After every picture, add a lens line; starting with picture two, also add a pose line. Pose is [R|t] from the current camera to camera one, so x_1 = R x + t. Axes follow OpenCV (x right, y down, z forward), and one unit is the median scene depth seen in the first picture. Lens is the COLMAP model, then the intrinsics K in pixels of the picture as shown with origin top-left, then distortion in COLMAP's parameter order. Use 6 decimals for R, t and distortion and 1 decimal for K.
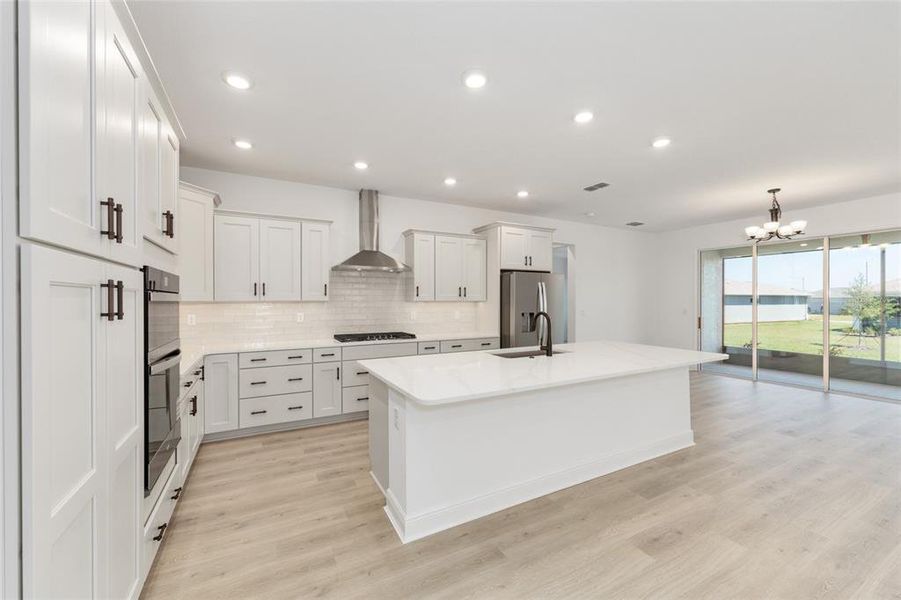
lens RADIAL K [[360.4, 0, 450.5], [0, 360.4, 300.0], [0, 0, 1]] dist [-0.001962, 0.000187]
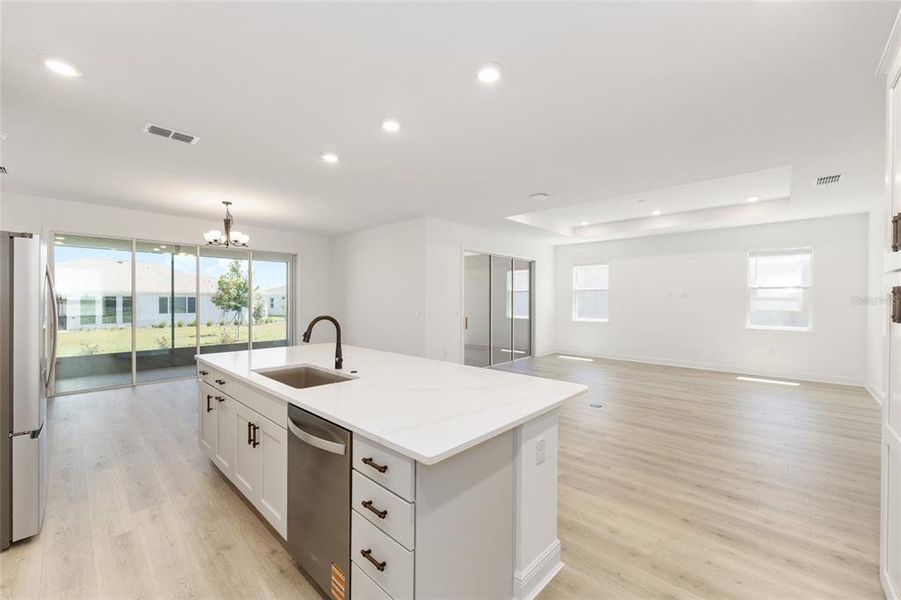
lens RADIAL K [[360.4, 0, 450.5], [0, 360.4, 300.0], [0, 0, 1]] dist [-0.001962, 0.000187]
pose [[-0.322212, -0.001766, 0.946666, -0.591152], [-0.002811, 0.999996, 0.000909, -0.001586], [-0.946663, -0.002368, -0.322215, 1.021695]]
